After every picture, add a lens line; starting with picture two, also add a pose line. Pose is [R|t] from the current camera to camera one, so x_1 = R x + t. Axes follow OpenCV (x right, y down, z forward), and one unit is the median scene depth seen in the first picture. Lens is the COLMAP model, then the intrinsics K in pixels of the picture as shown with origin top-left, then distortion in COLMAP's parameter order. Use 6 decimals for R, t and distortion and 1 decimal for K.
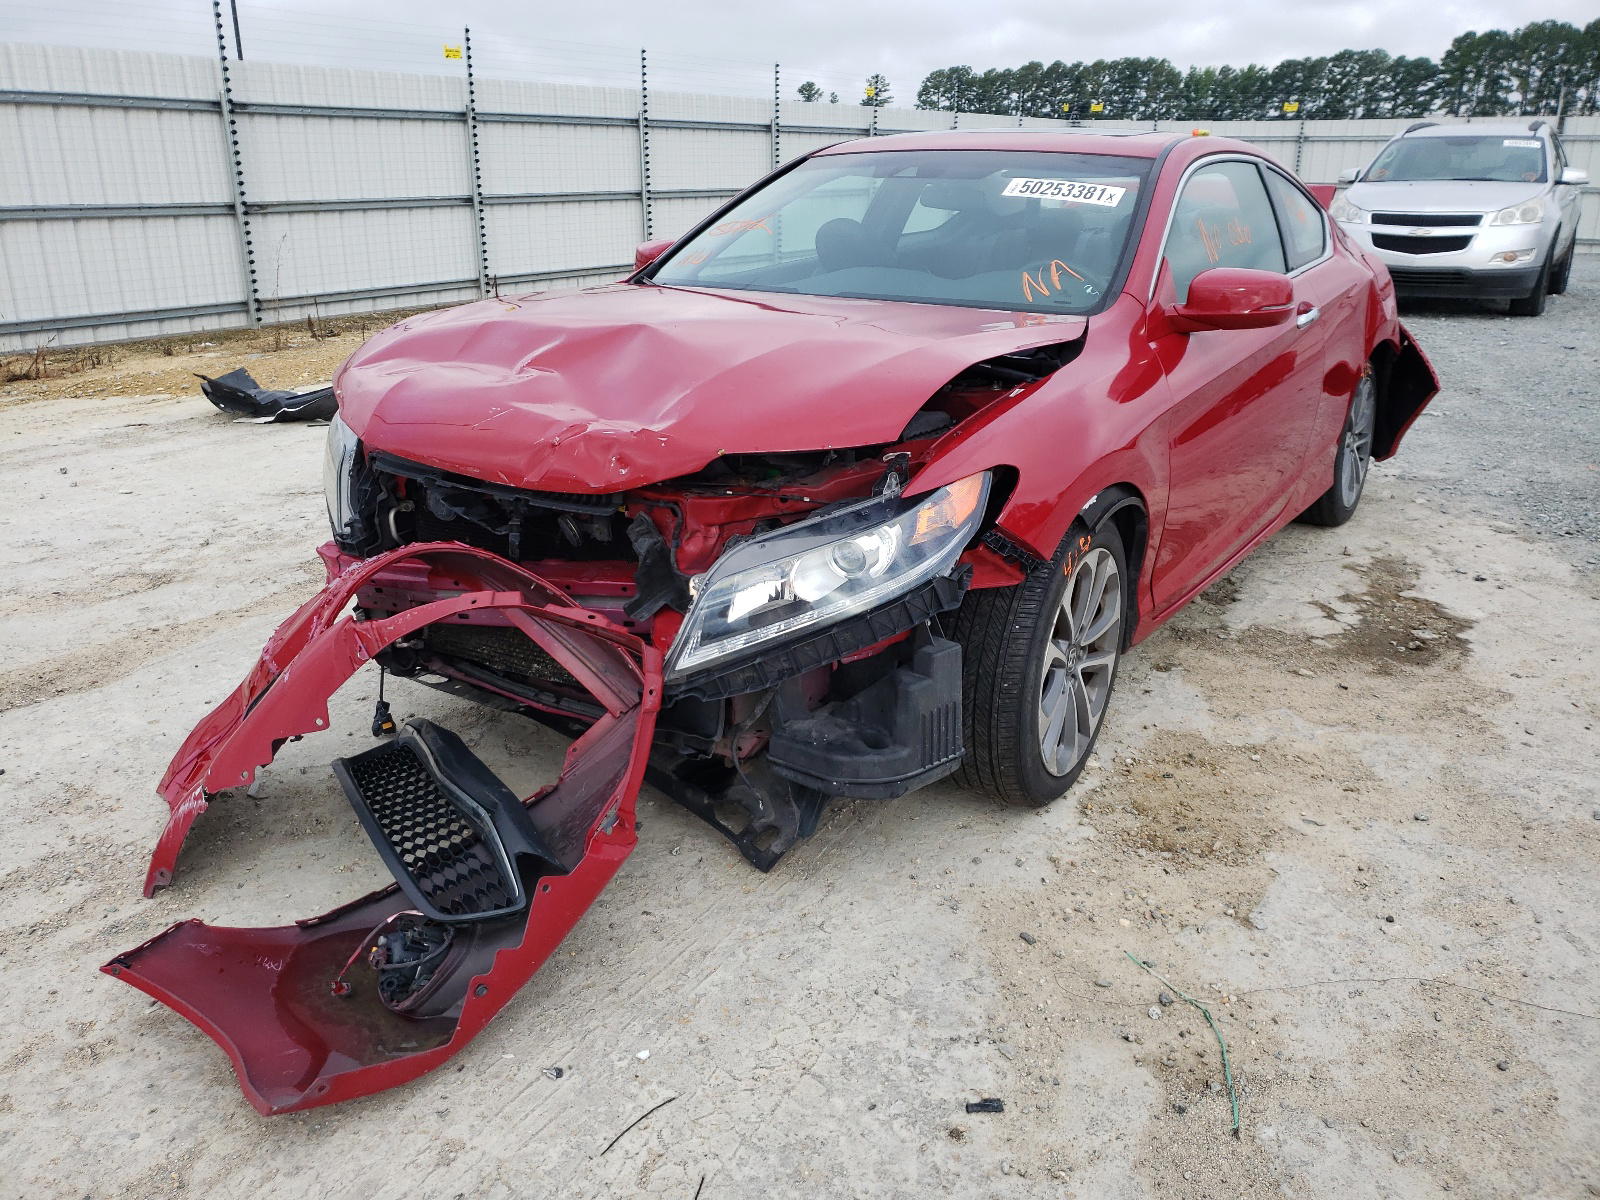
lens RADIAL K [[1183.5, 0, 800.0], [0, 1183.5, 600.0], [0, 0, 1]] dist [0.024223, -0.014668]
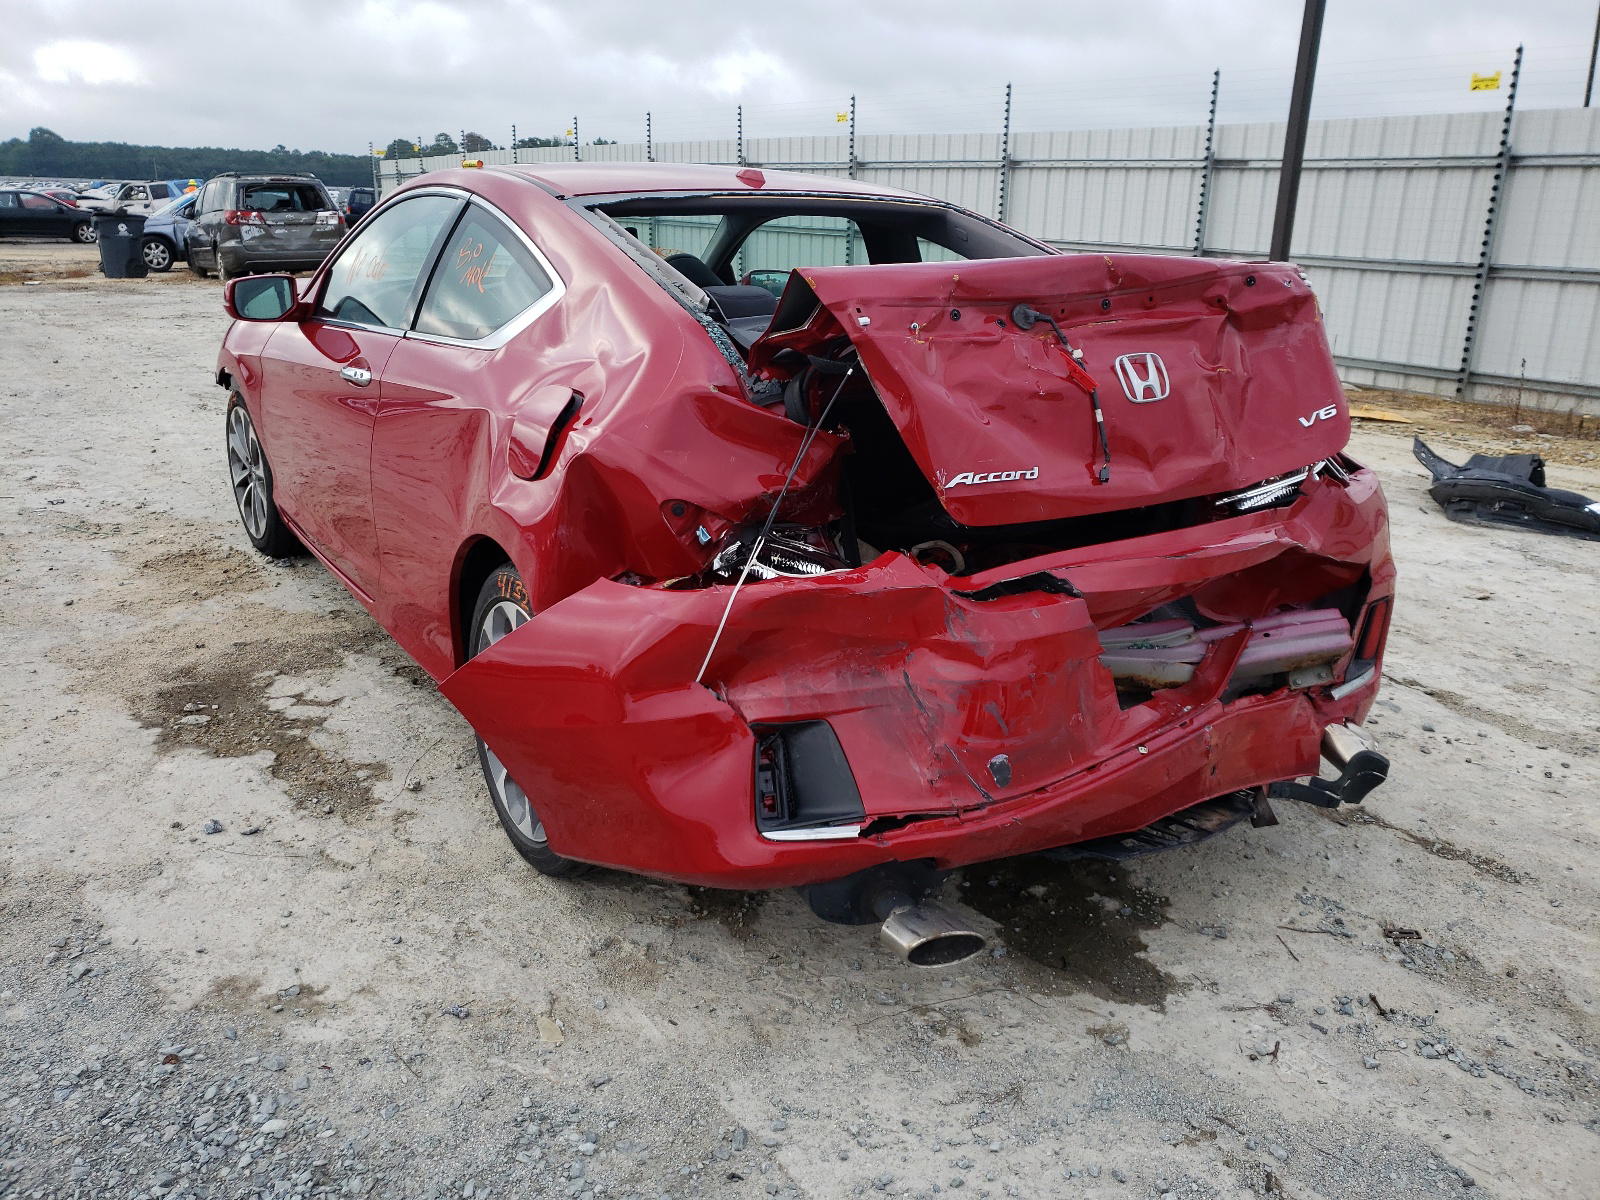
lens RADIAL K [[1336.0, 0, 824.1], [0, 1336.0, 636.1], [0, 0, 1]] dist [0.011172, -0.004294]
pose [[-0.376366, 0.274520, -0.884866, 0.864290], [-0.346852, 0.843883, 0.409334, -0.418398], [0.859094, 0.460977, -0.222391, 1.142819]]
